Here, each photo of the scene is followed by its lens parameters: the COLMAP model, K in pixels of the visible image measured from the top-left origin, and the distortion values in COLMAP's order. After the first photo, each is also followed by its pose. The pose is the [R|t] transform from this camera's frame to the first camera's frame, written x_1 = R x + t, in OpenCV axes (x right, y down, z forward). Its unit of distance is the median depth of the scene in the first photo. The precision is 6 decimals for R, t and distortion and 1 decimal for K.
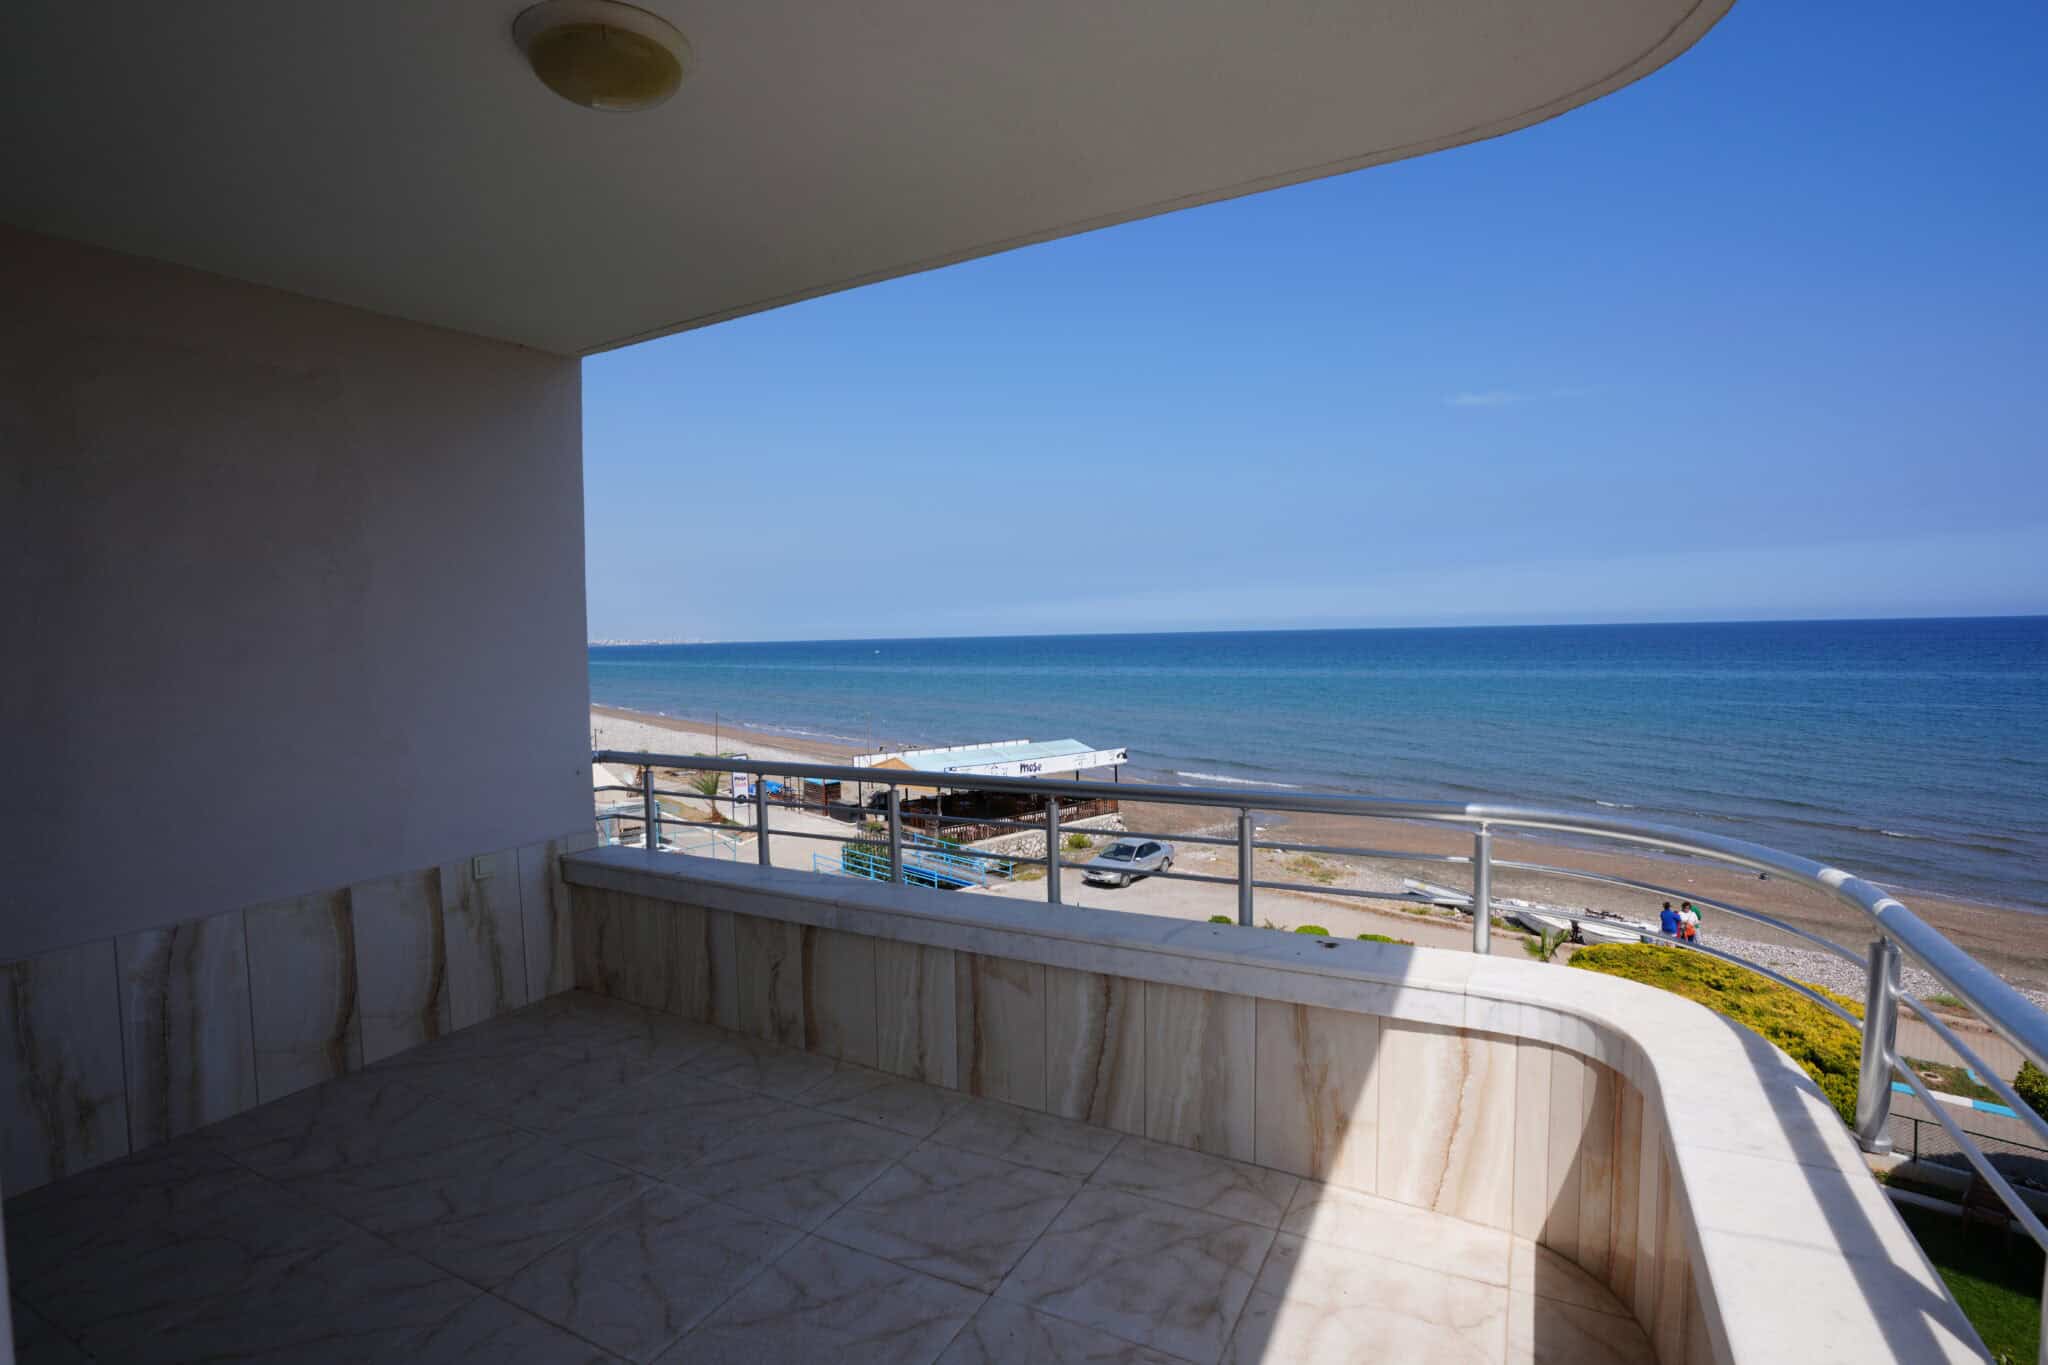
lens RADIAL K [[1007.1, 0, 1016.2], [0, 1007.1, 677.2], [0, 0, 1]] dist [-0.069760, 0.030886]
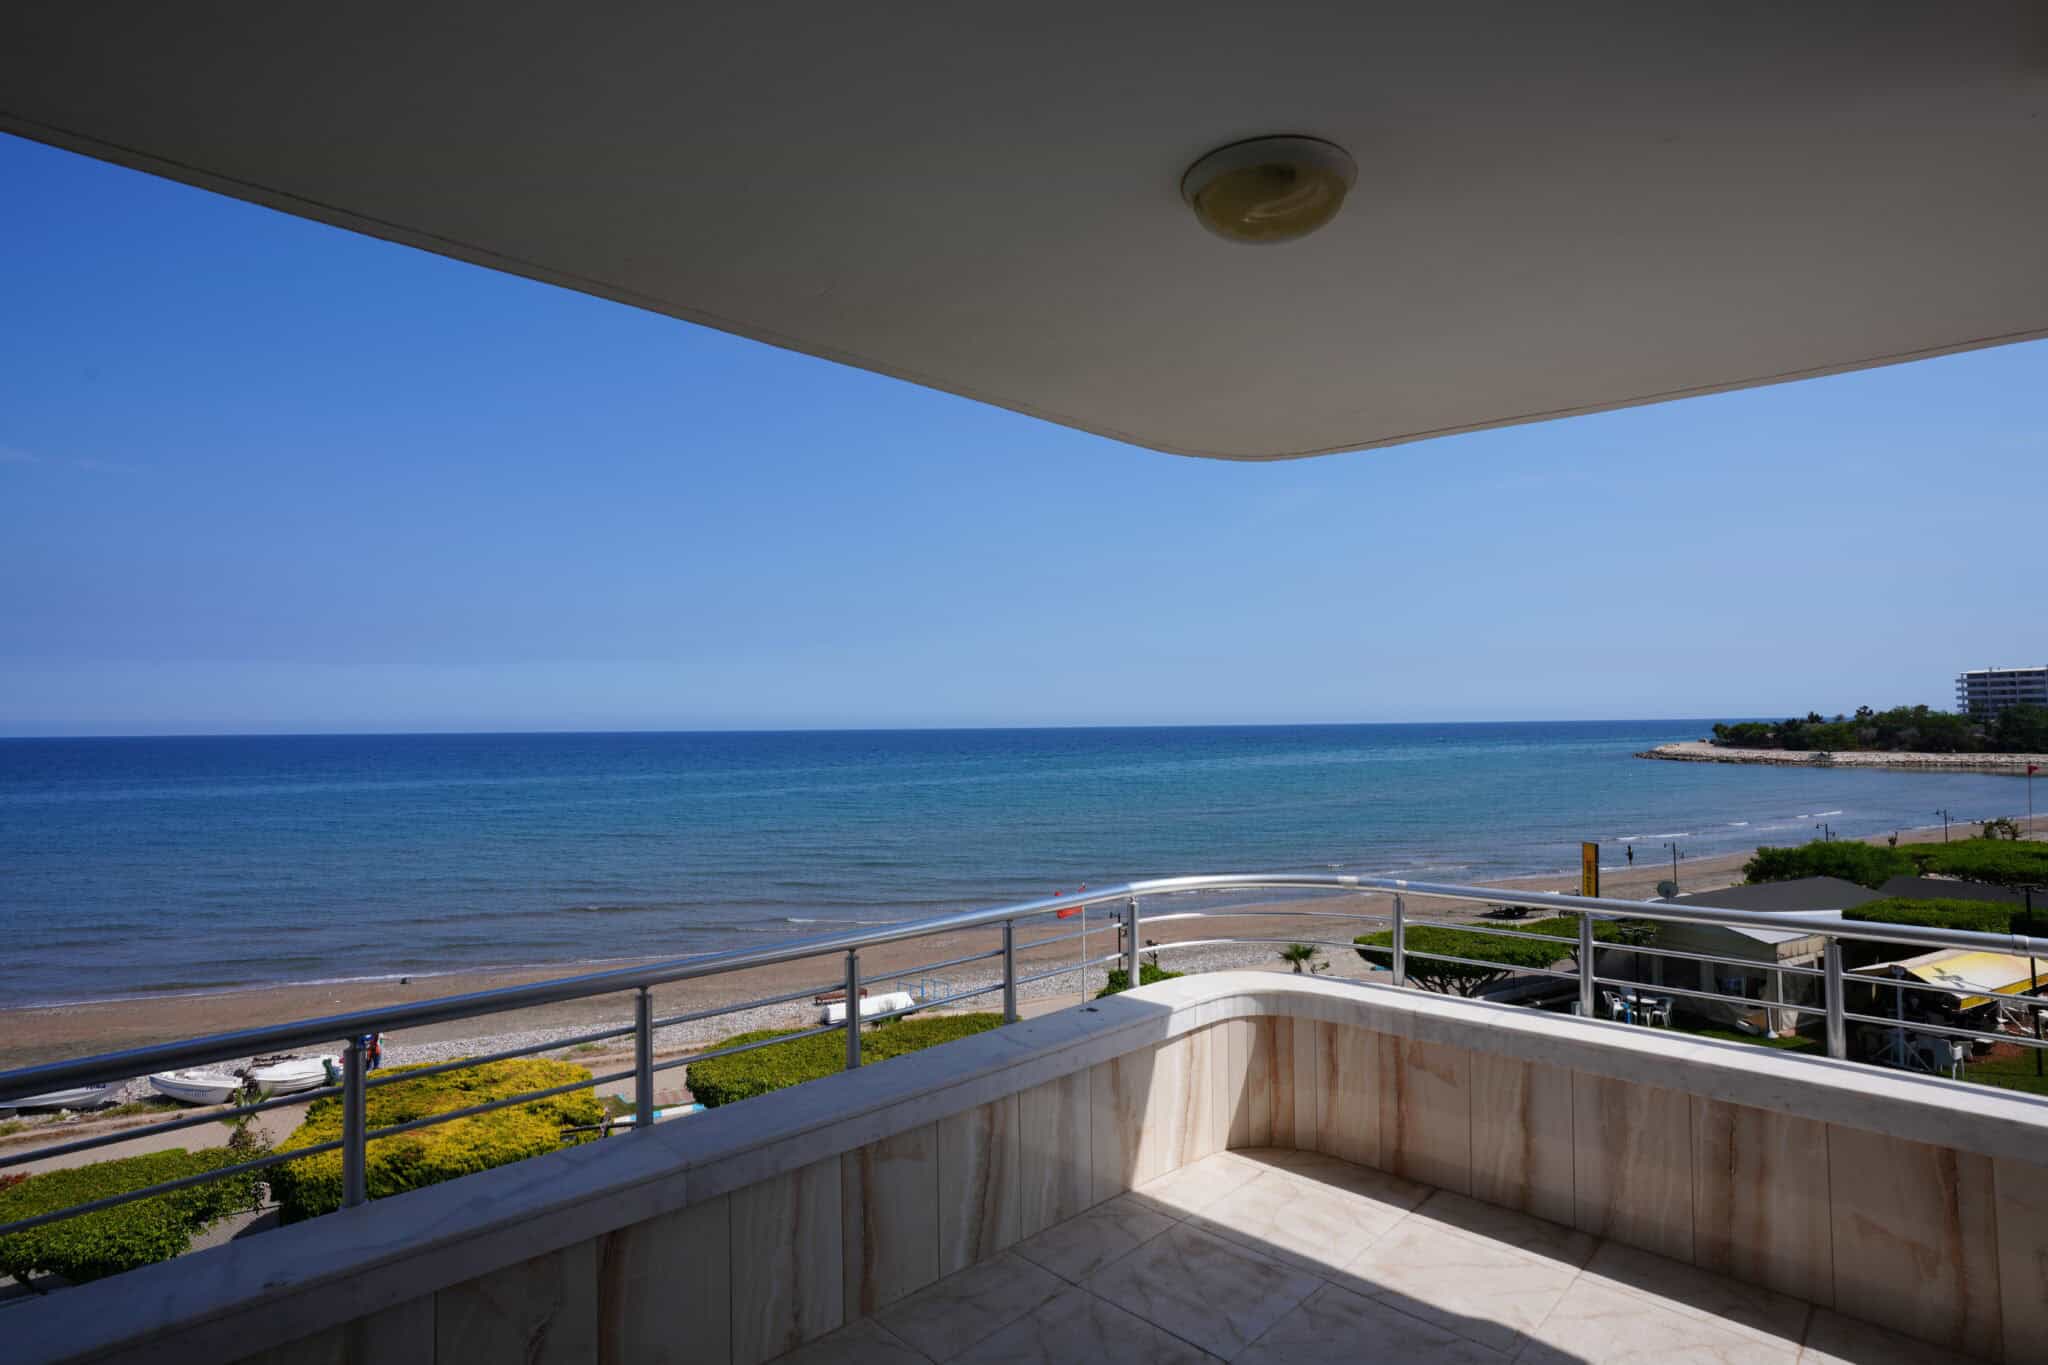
lens RADIAL K [[1007.1, 0, 1029.2], [0, 1007.1, 685.6], [0, 0, 1]] dist [-0.069760, 0.030886]
pose [[0.282930, 0.056054, 0.957501, -0.125493], [0.046580, 0.996310, -0.072090, -0.007690], [-0.958009, 0.064997, 0.279275, 0.088981]]
